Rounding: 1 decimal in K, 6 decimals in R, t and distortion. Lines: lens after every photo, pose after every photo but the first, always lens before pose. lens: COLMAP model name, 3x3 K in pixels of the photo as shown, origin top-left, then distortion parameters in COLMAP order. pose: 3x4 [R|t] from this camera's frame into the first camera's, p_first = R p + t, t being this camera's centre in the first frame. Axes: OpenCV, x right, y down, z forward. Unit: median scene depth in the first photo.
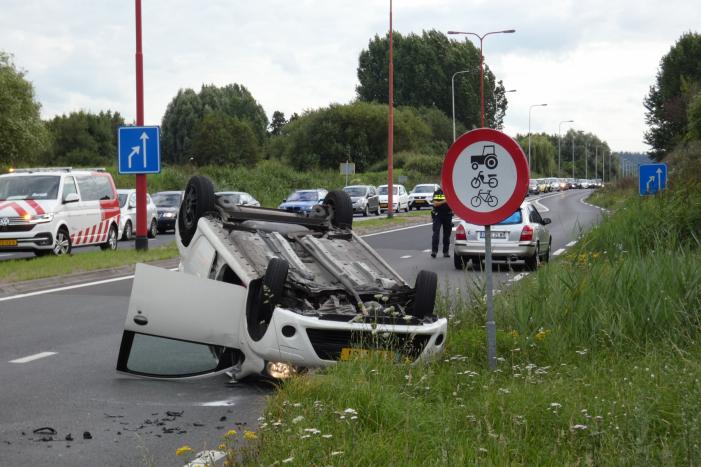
lens RADIAL K [[1798.0, 0, 350.5], [0, 1798.0, 233.5], [0, 0, 1]] dist [0.405385, -0.379141]
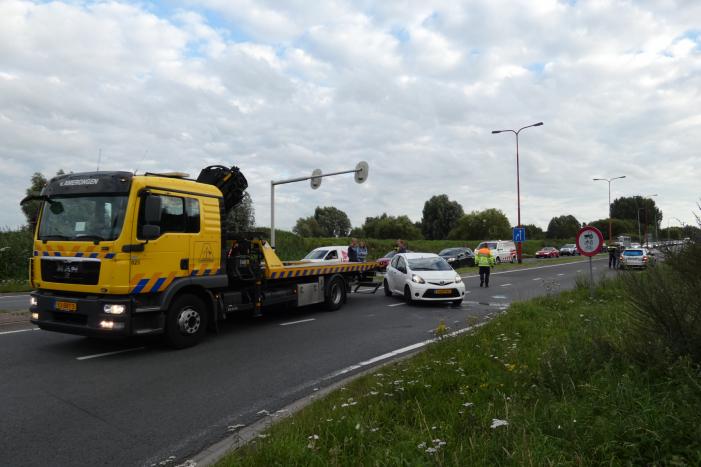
lens RADIAL K [[486.9, 0, 350.5], [0, 486.9, 233.5], [0, 0, 1]] dist [-0.031838, 0.002816]
pose [[0.880414, -0.021632, -0.473713, 0.041844], [-0.002925, 0.998692, -0.051041, 0.000037], [0.474197, 0.046323, 0.879199, 0.014639]]
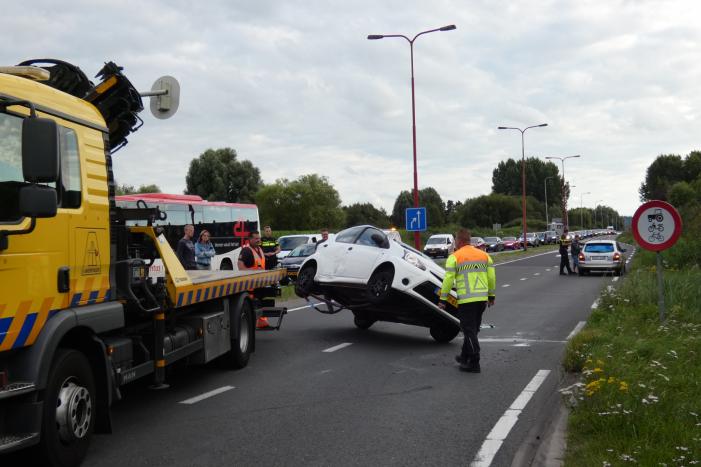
lens RADIAL K [[881.9, 0, 359.2], [0, 881.9, 242.9], [0, 0, 1]] dist [0.032383, -0.001038]
pose [[0.989778, -0.021811, -0.140942, -0.040614], [0.018957, 0.999588, -0.021561, 0.000413], [0.141354, 0.018669, 0.989783, 0.009685]]
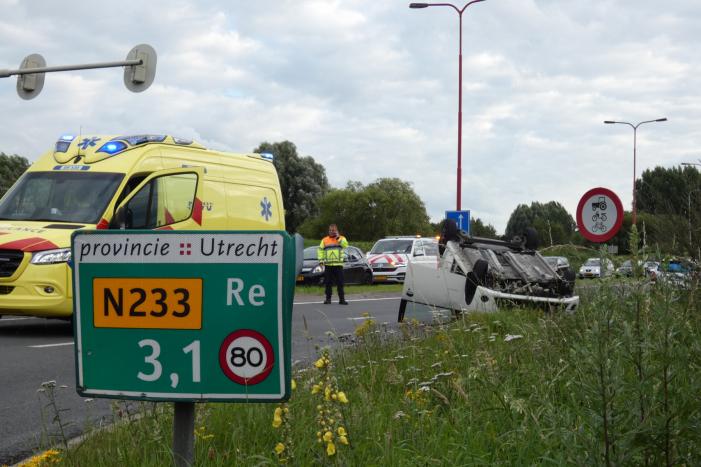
lens RADIAL K [[1139.1, 0, 350.5], [0, 1139.1, 233.5], [0, 0, 1]] dist [0.073513, -0.054722]
pose [[0.970823, 0.011724, -0.239510, 0.040797], [-0.024827, 0.998351, -0.051764, 0.019500], [0.238508, 0.056200, 0.969513, -0.053120]]
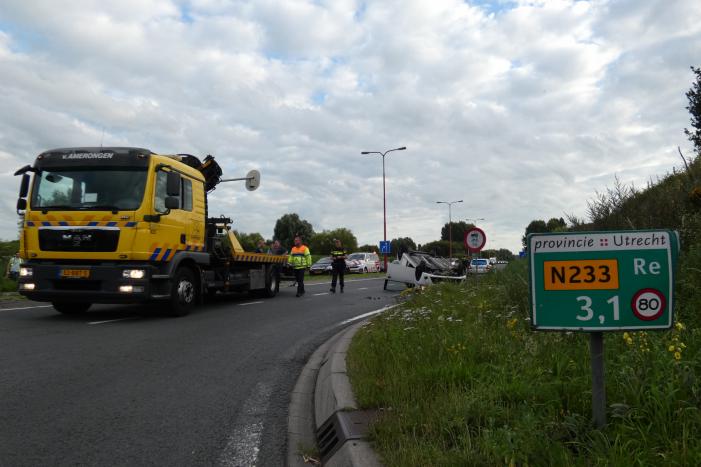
lens RADIAL K [[486.9, 0, 350.5], [0, 486.9, 233.5], [0, 0, 1]] dist [-0.031838, 0.002816]
pose [[0.983741, -0.017210, -0.178769, -0.001528], [0.000843, 0.995830, -0.091227, 0.020713], [0.179593, 0.089593, 0.979653, -0.042495]]
